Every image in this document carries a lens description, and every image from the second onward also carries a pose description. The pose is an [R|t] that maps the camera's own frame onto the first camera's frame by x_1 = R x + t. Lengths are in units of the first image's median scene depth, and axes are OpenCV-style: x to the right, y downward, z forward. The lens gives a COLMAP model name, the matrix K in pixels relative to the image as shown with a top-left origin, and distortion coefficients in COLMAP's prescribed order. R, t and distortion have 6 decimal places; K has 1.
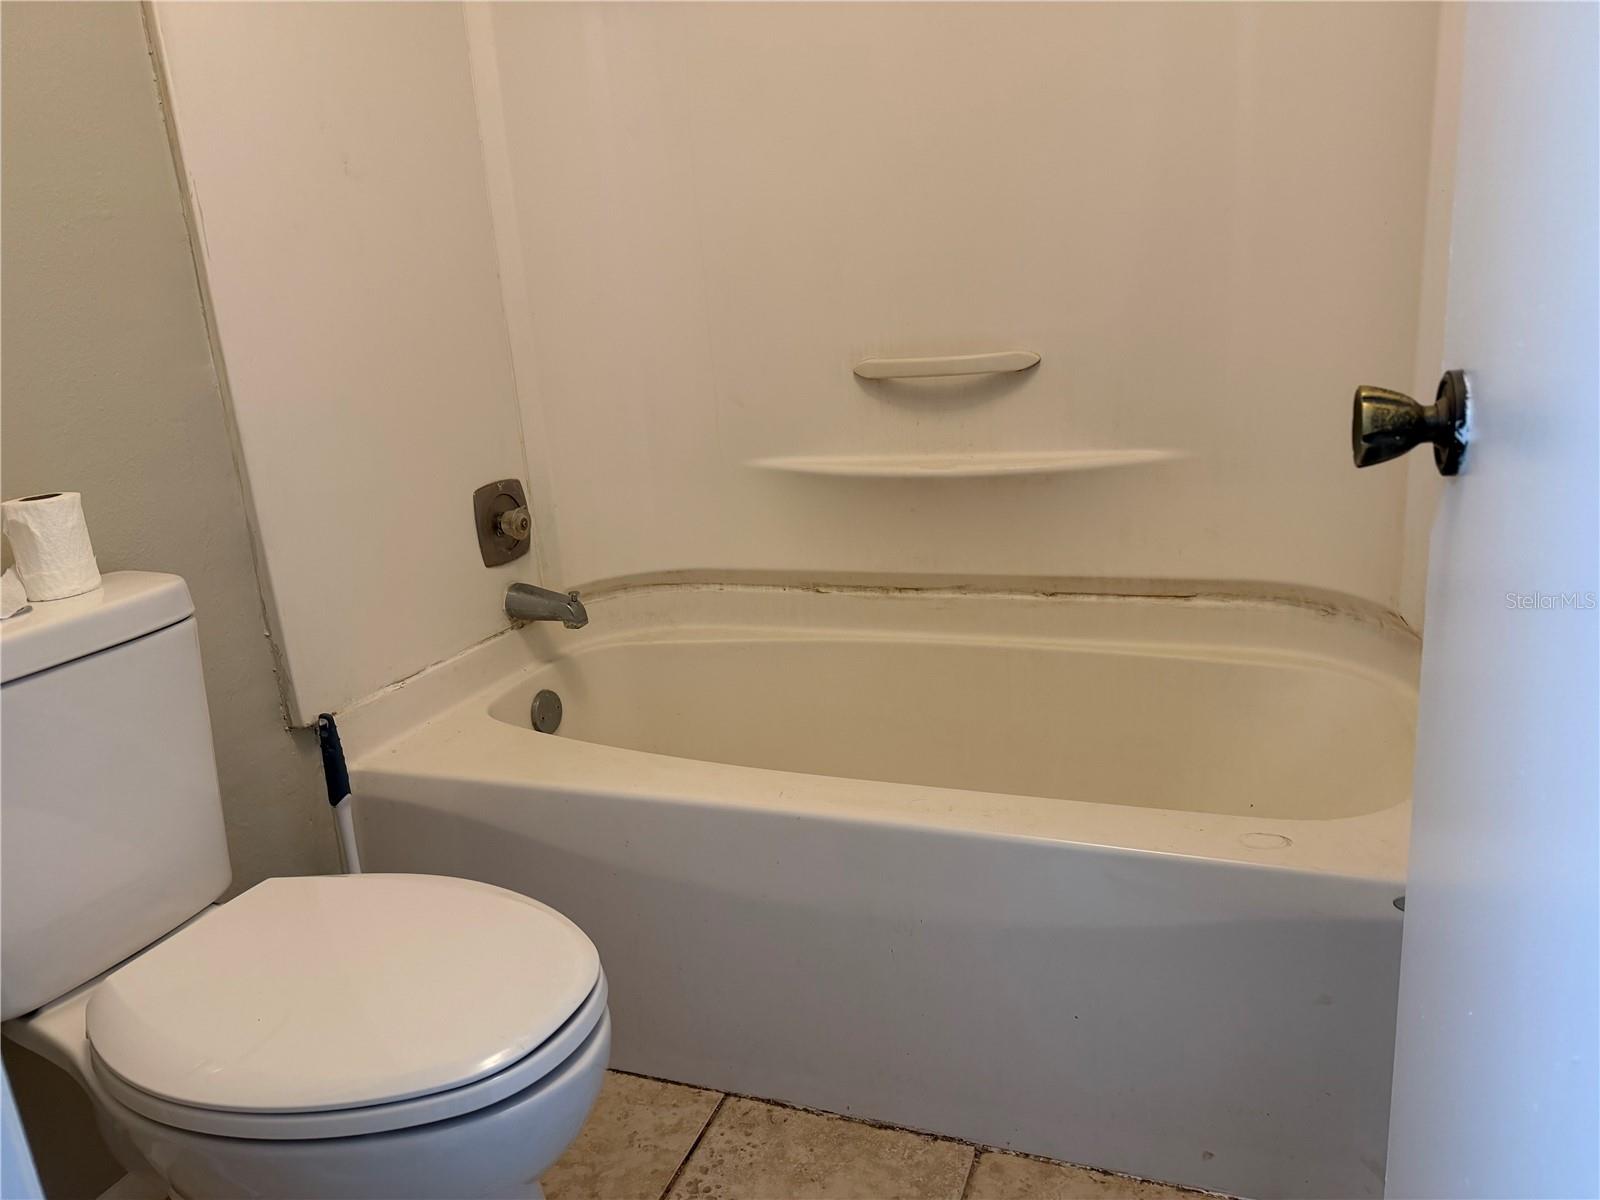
lens RADIAL K [[1106.3, 0, 800.0], [0, 1106.3, 600.0], [0, 0, 1]] dist [0.076492, -0.070195]
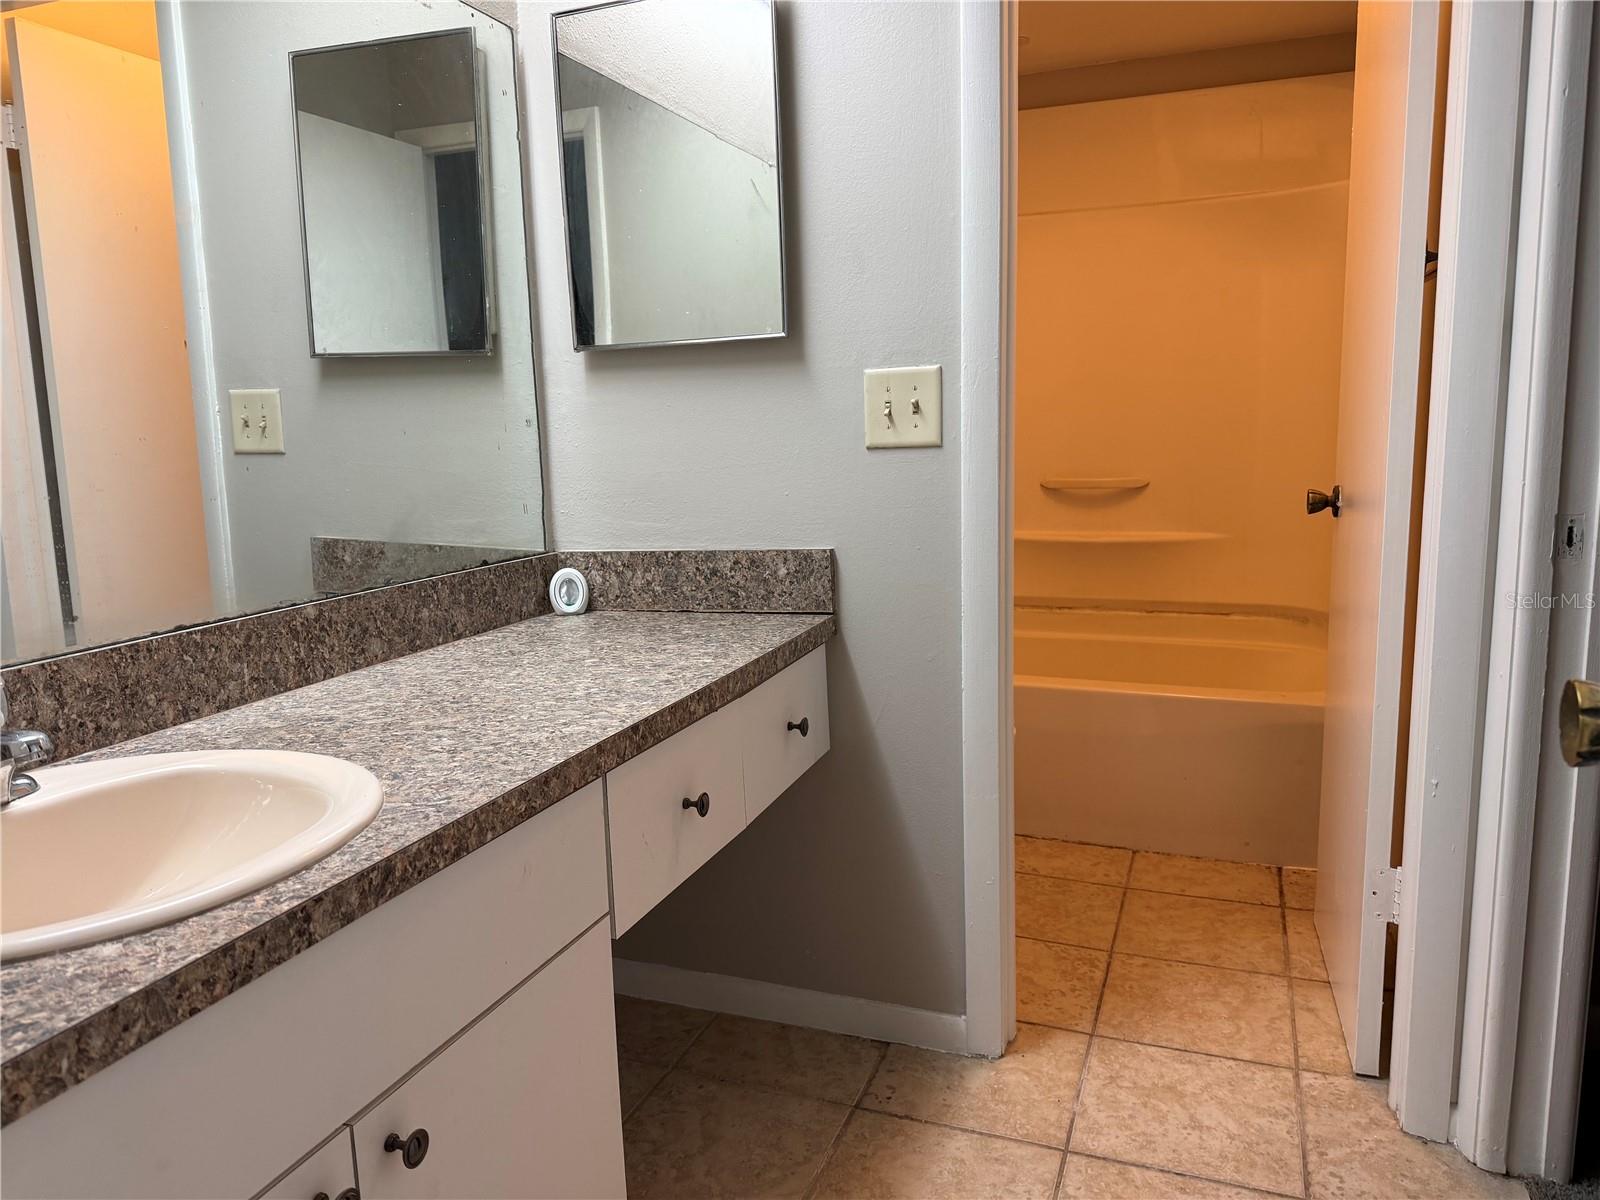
lens RADIAL K [[1182.3, 0, 800.0], [0, 1182.3, 600.0], [0, 0, 1]] dist [0.122999, -0.078600]
pose [[0.998001, 0.053600, 0.033480, -0.413675], [-0.049415, 0.992098, -0.115320, 0.232273], [-0.039397, 0.113435, 0.992764, -0.914200]]
